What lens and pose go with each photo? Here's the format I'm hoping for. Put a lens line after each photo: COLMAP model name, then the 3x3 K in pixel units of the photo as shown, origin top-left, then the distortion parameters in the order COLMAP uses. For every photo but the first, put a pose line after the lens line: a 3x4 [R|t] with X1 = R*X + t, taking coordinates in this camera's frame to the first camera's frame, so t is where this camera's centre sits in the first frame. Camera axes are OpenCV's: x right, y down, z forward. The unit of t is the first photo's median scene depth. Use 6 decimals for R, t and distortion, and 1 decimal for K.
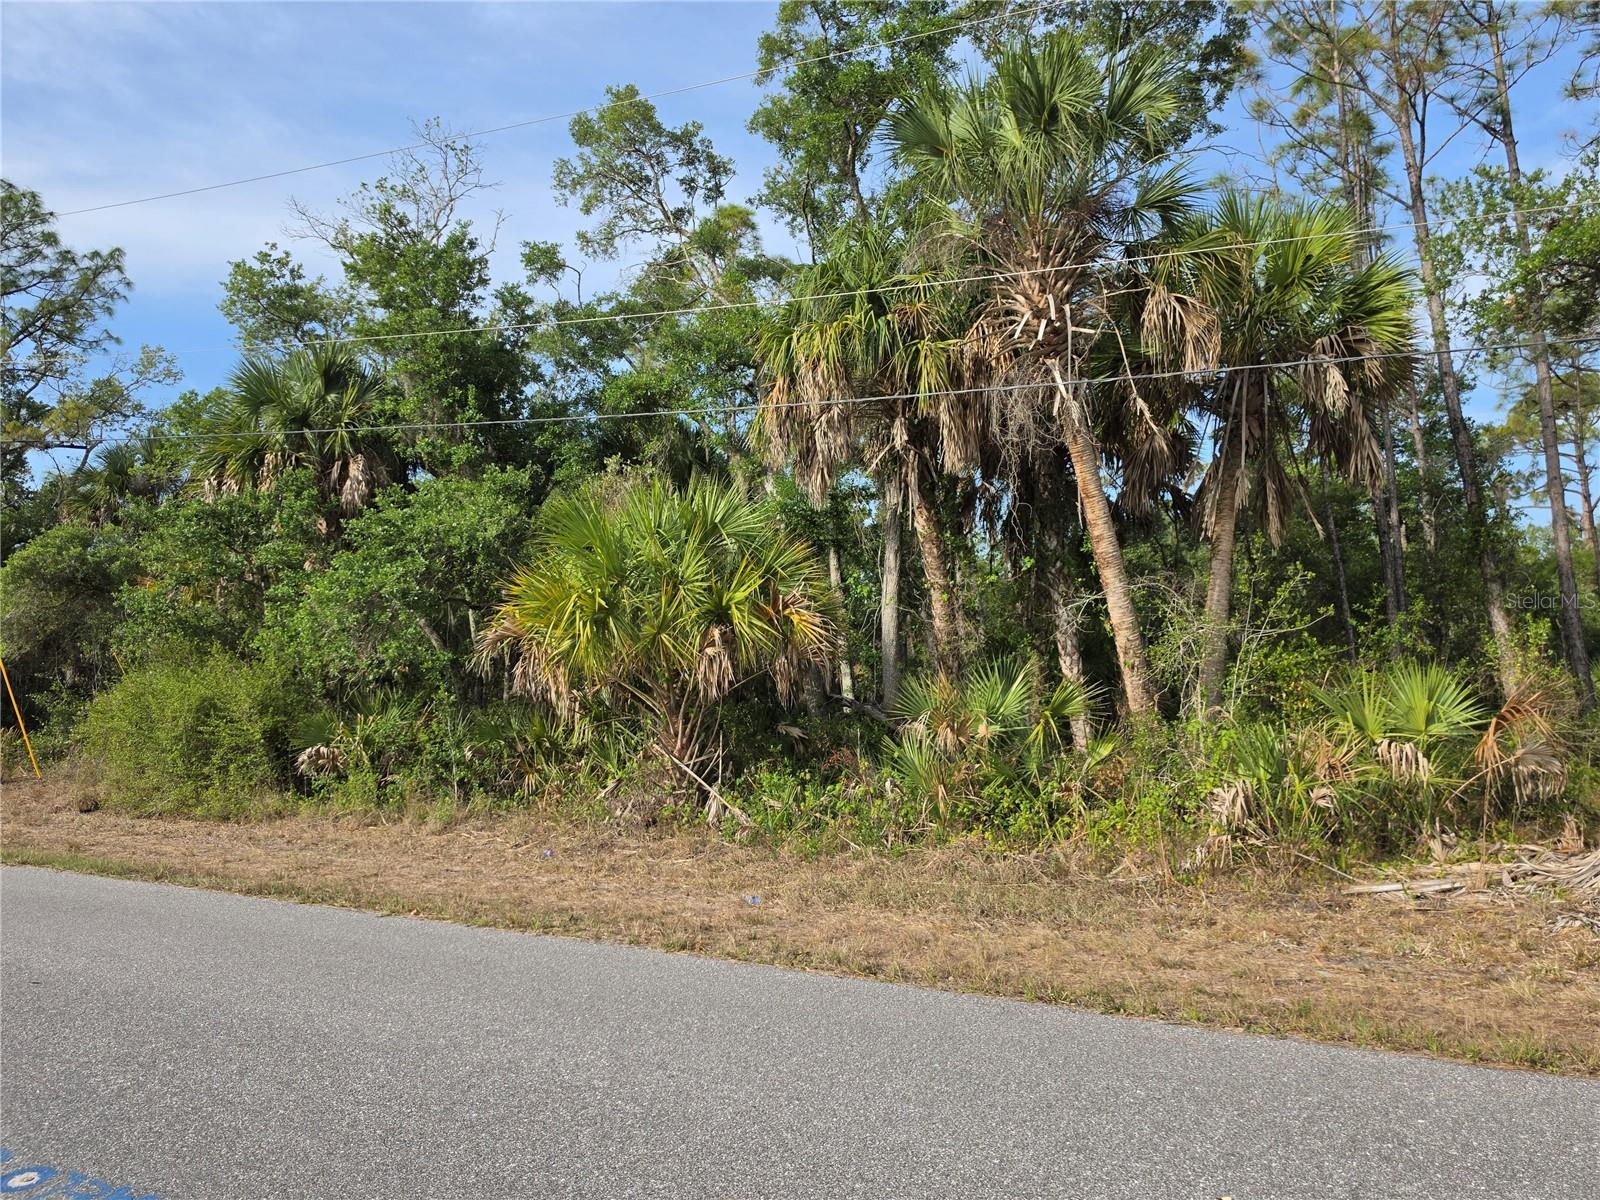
lens RADIAL K [[1073.9, 0, 820.2], [0, 1073.9, 622.6], [0, 0, 1]] dist [0.024882, -0.029857]
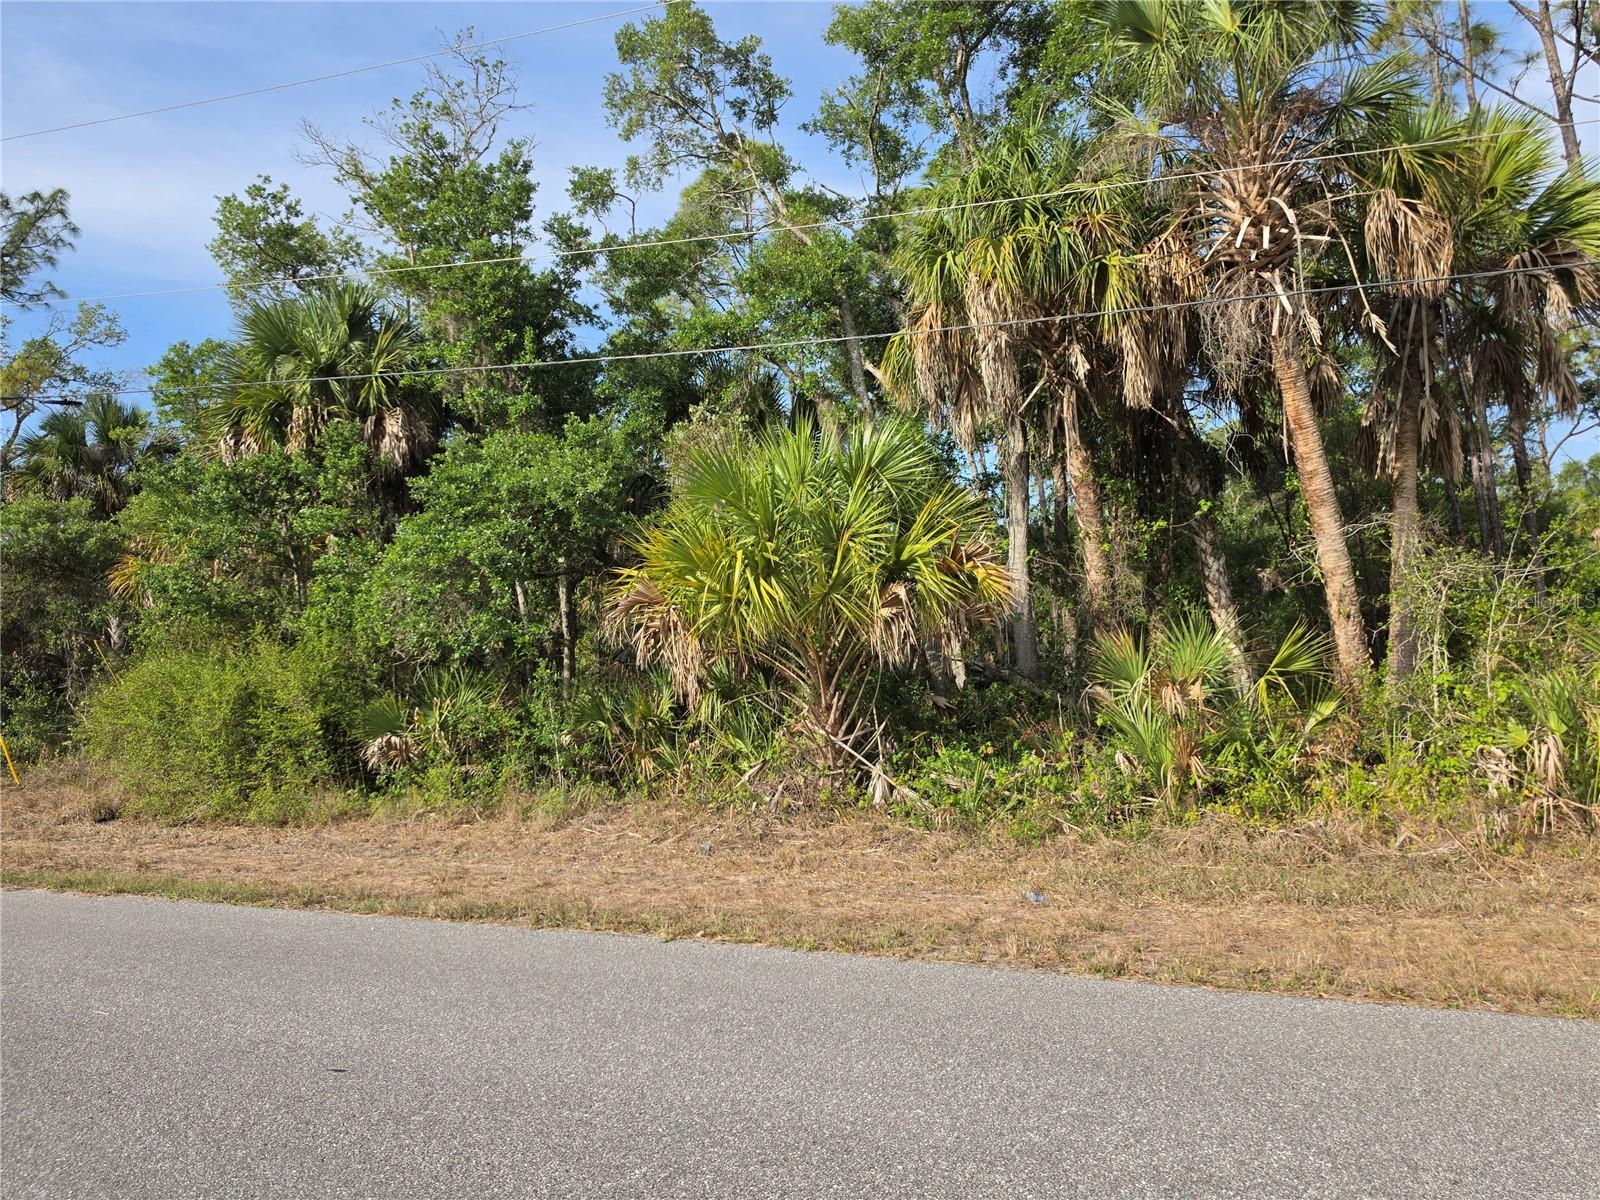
lens RADIAL K [[1073.9, 0, 792.4], [0, 1073.9, 614.4], [0, 0, 1]] dist [0.024882, -0.029857]
pose [[0.997244, -0.029203, 0.068204, -0.183716], [0.028046, 0.999447, 0.017872, 0.008291], [-0.068689, -0.015910, 0.997511, 0.096854]]
